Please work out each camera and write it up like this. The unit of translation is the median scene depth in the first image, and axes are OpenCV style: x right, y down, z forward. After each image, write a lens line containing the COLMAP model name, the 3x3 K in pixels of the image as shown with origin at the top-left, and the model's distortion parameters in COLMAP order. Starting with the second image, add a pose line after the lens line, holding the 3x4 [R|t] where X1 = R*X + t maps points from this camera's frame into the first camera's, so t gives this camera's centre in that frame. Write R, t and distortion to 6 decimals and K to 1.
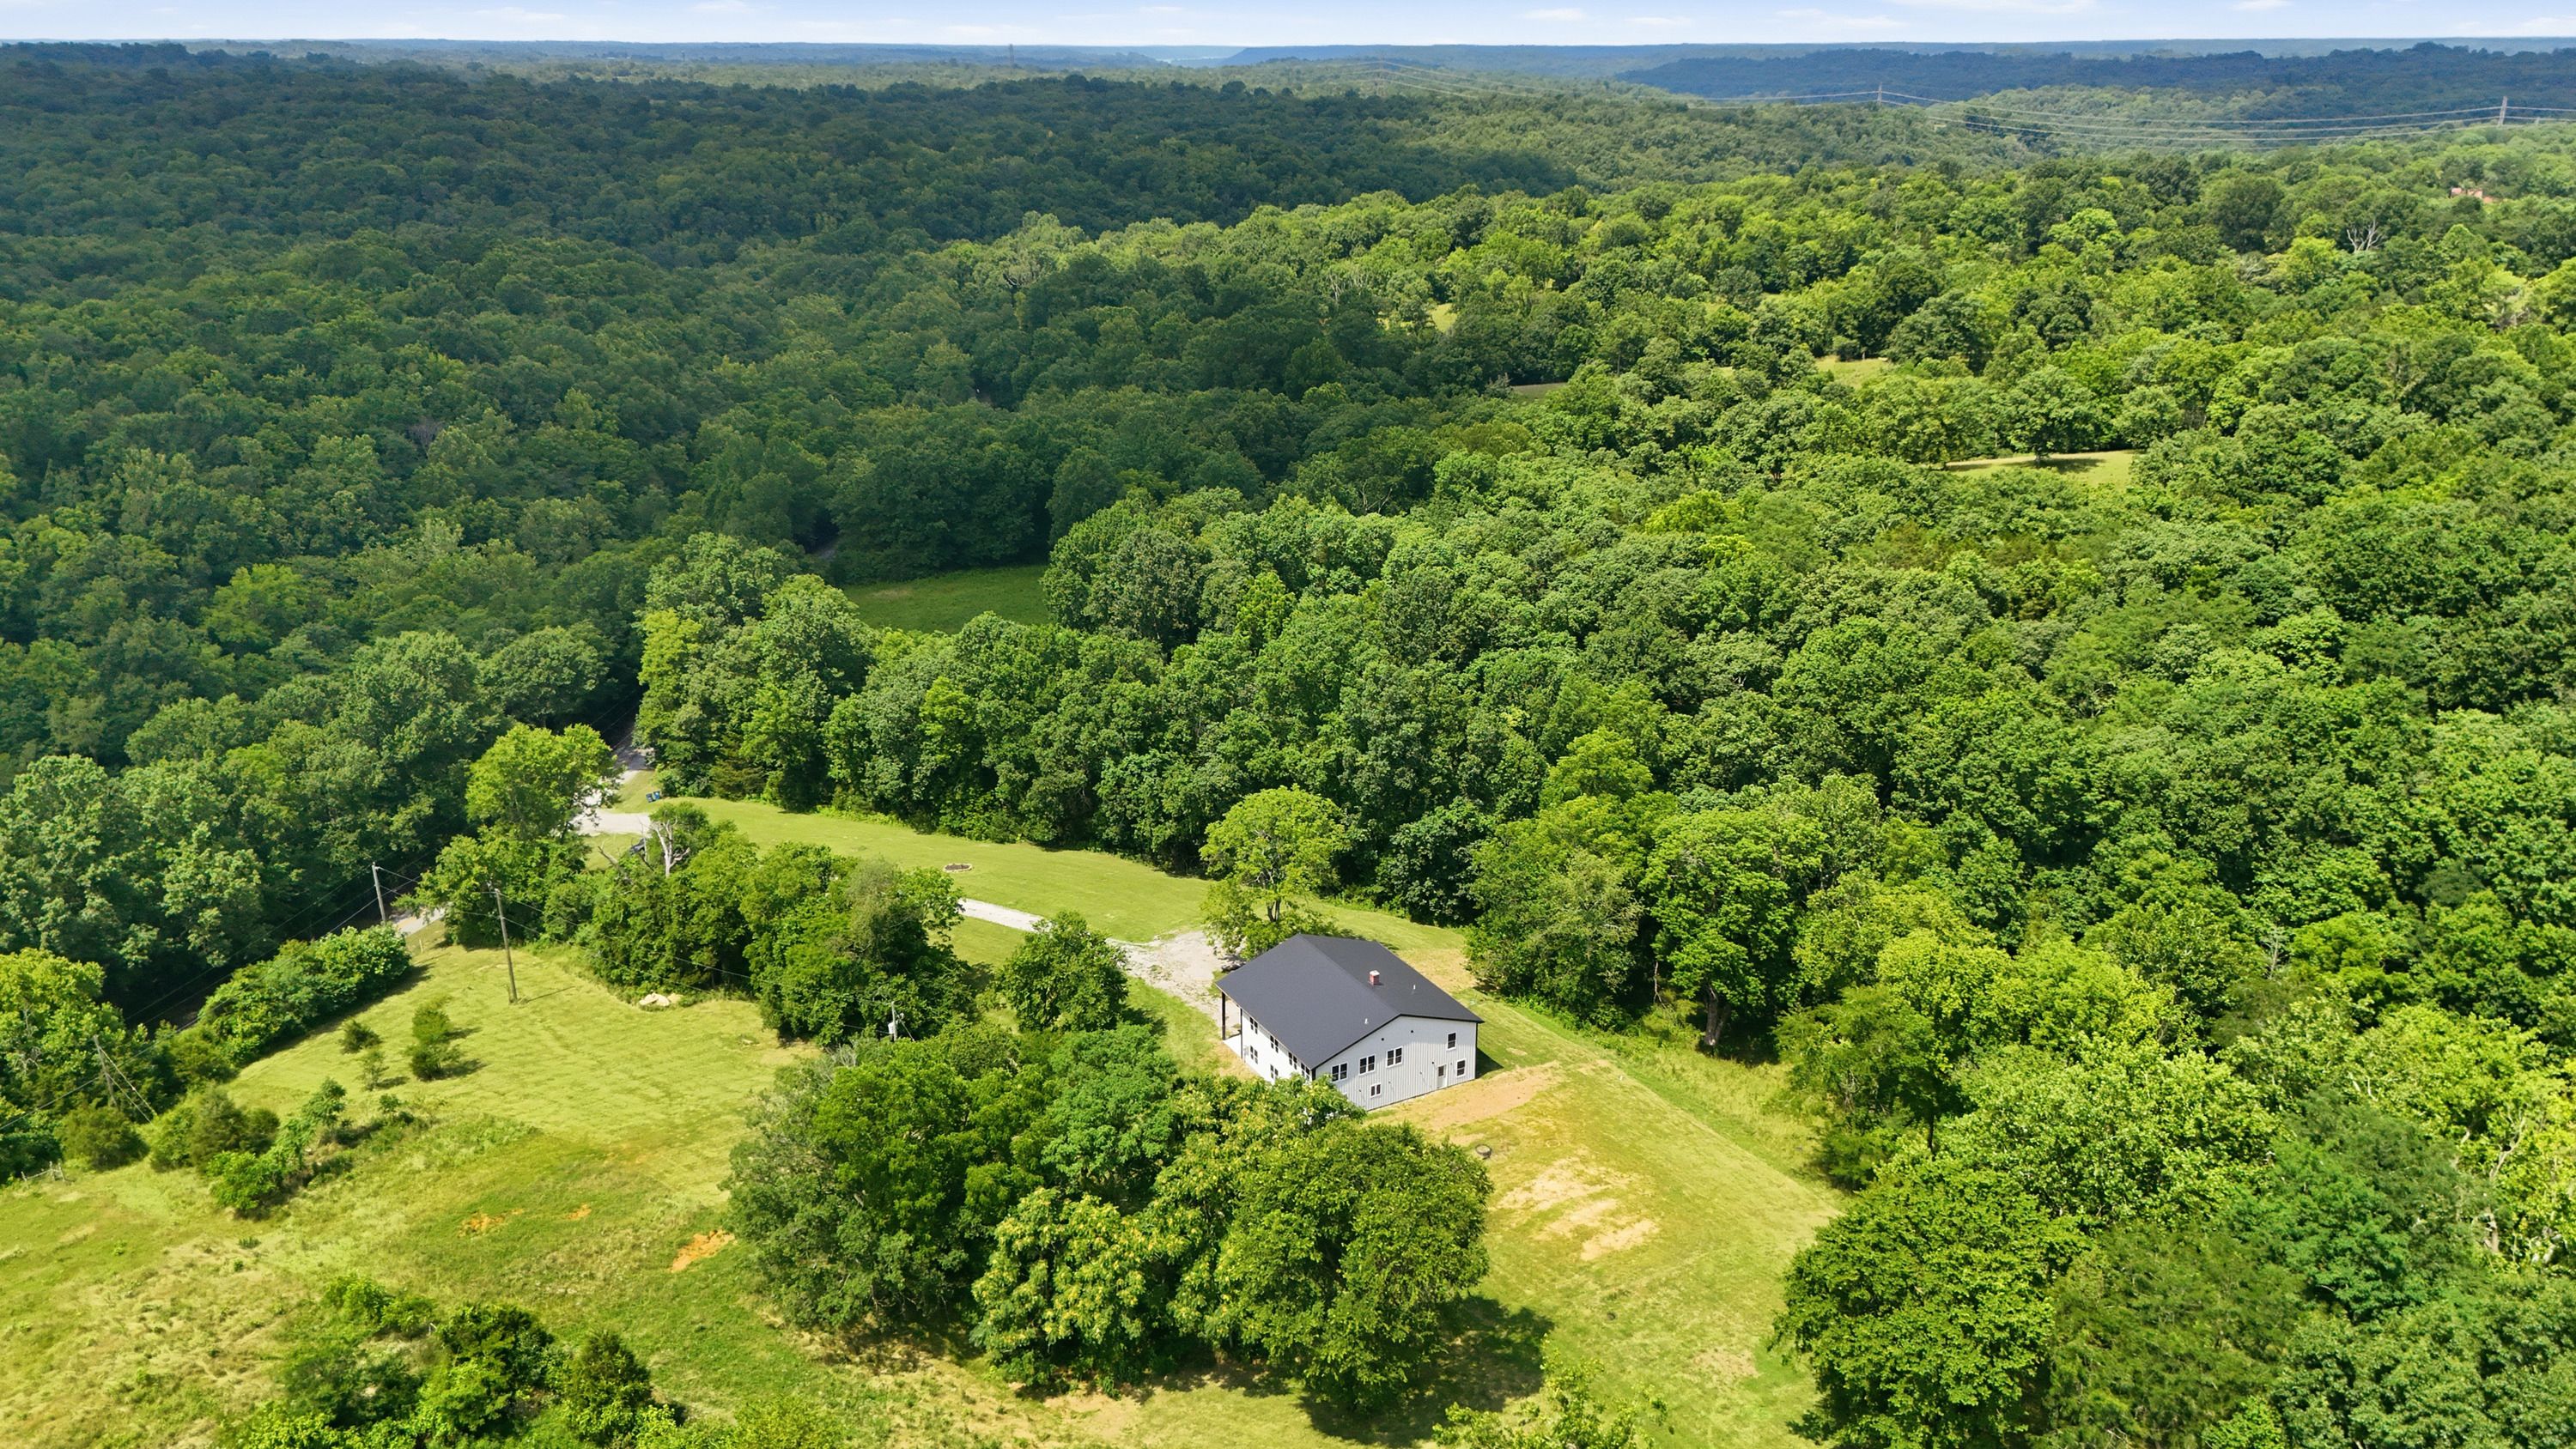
lens RADIAL K [[1894.9, 0, 1276.6], [0, 1894.9, 695.8], [0, 0, 1]] dist [0.098844, -0.116808]
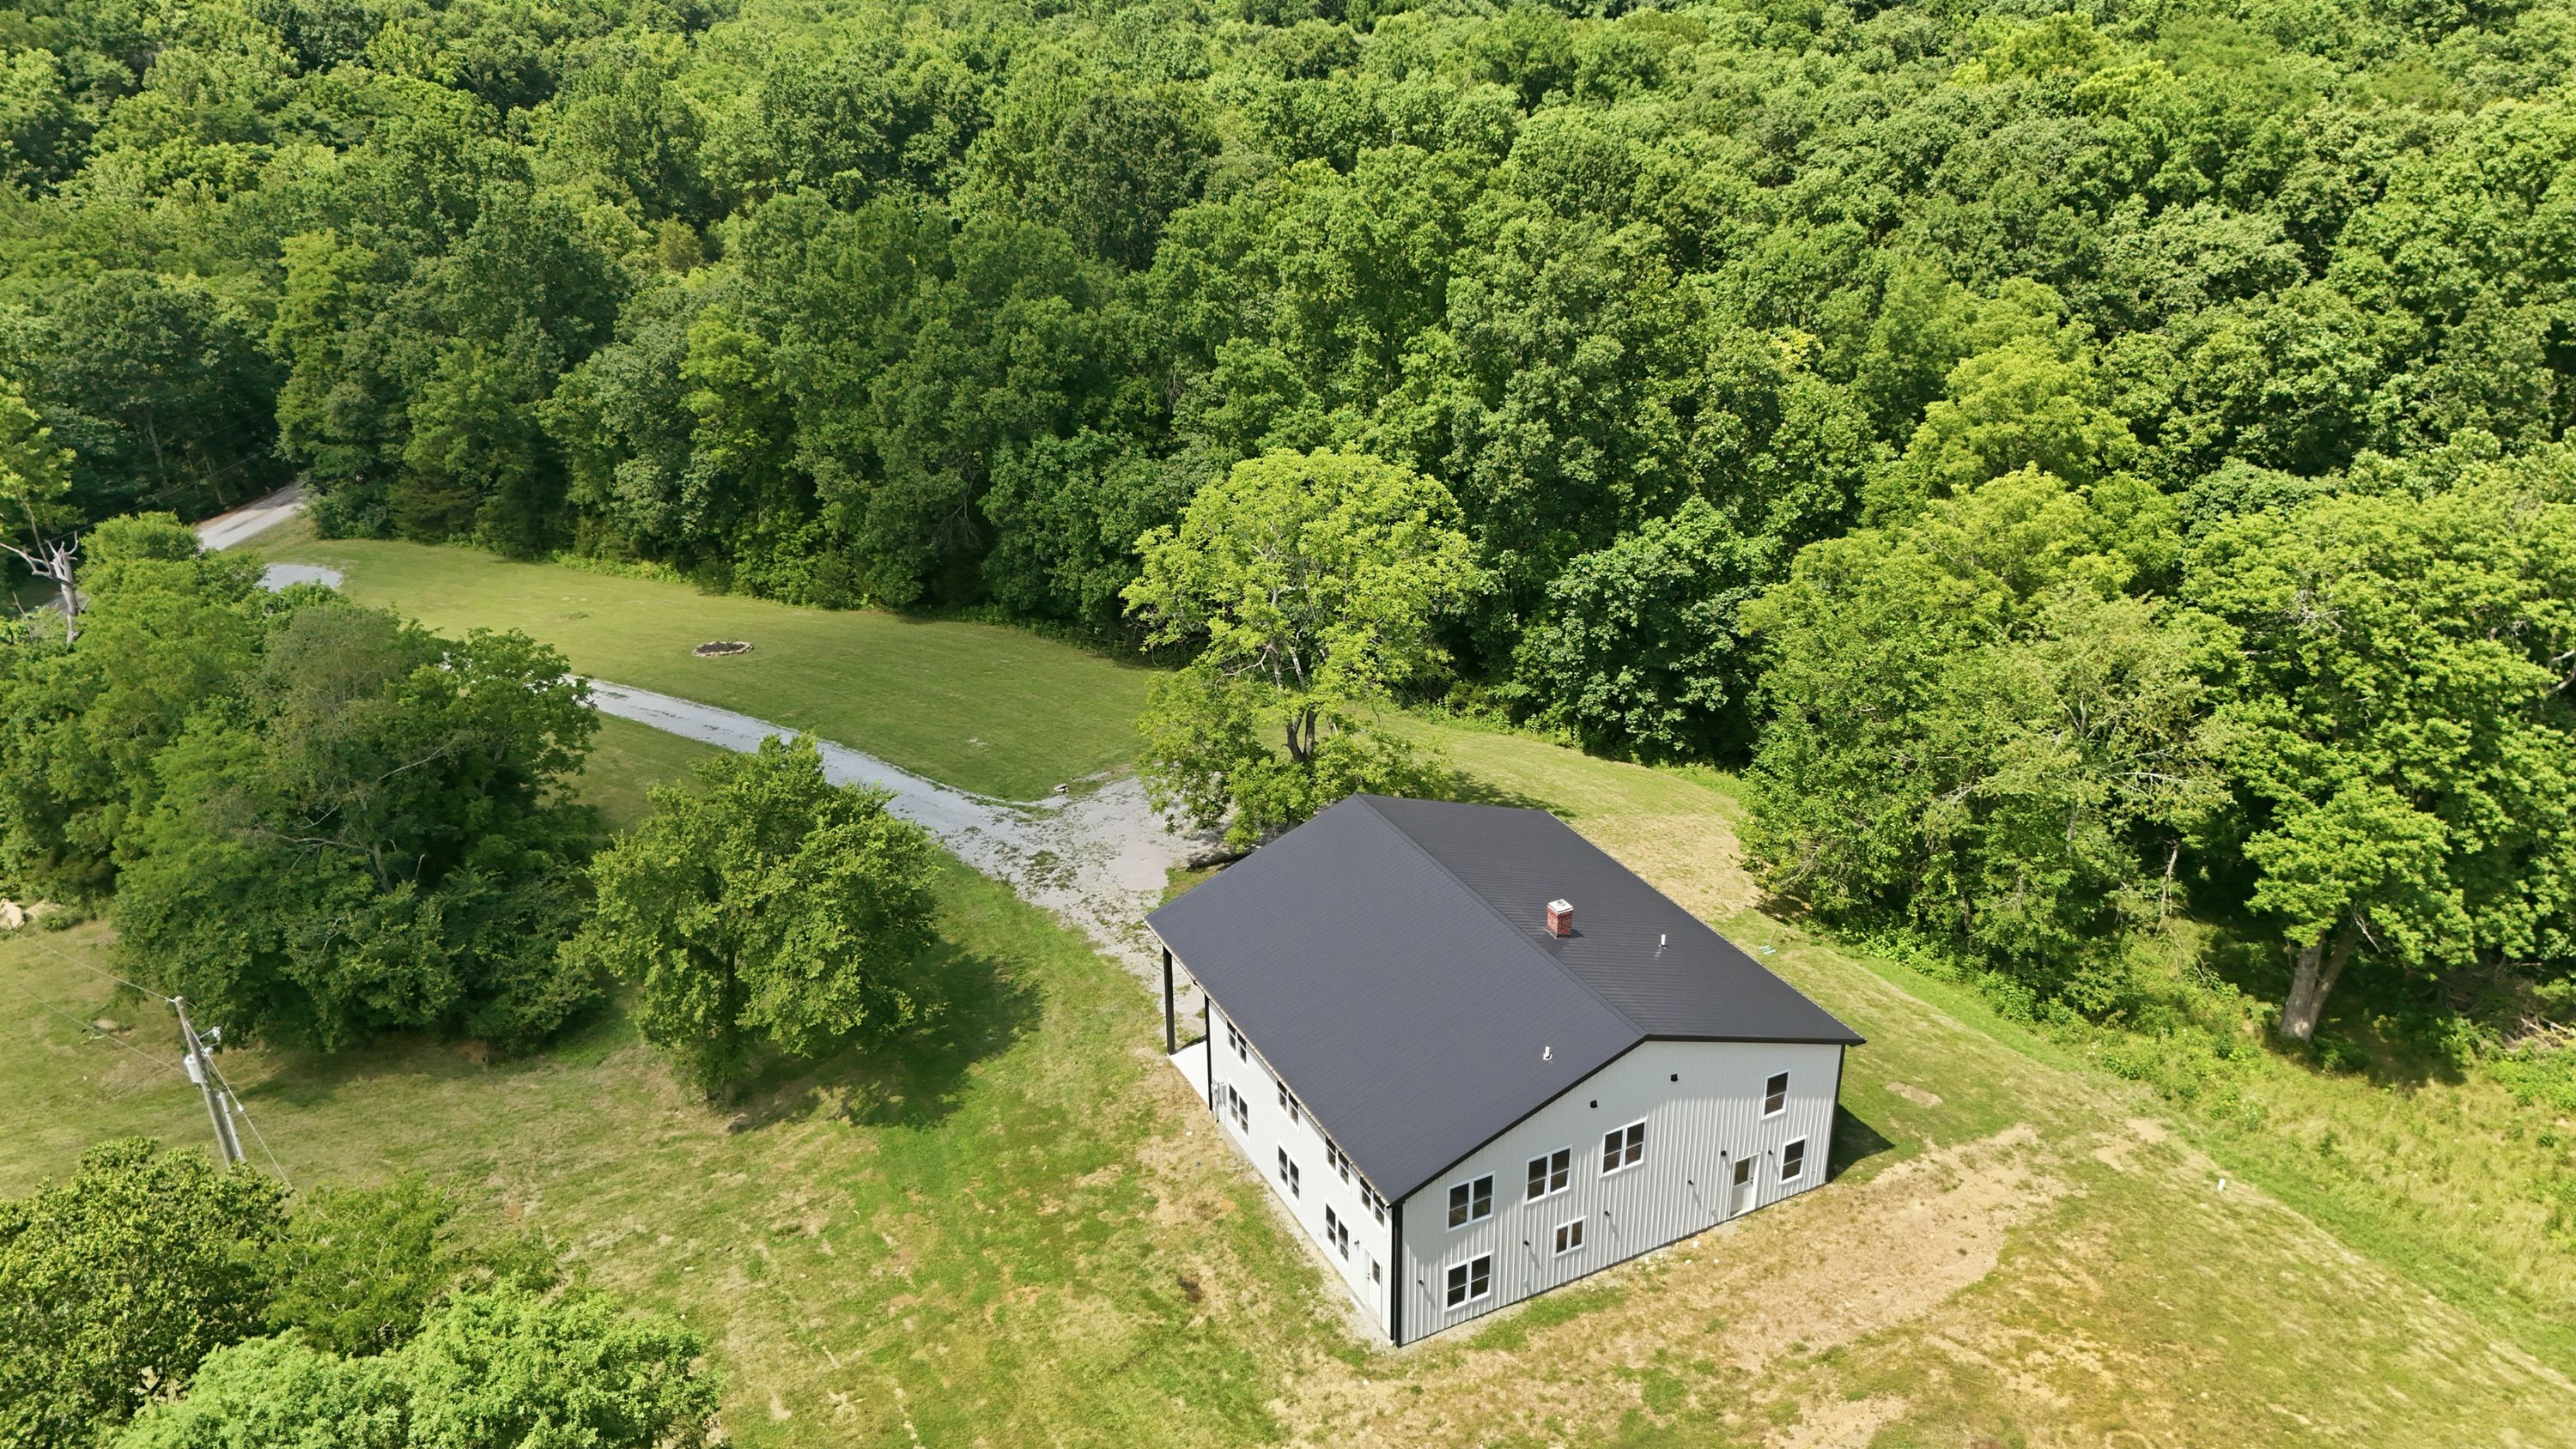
lens RADIAL K [[1939.2, 0, 1286.9], [0, 1939.2, 635.9], [0, 0, 1]] dist [0.001739, -0.001650]
pose [[0.999532, 0.000741, -0.030577, 0.007828], [0.001347, 0.997671, 0.068193, 0.054093], [0.030556, -0.068203, 0.997203, 0.500035]]
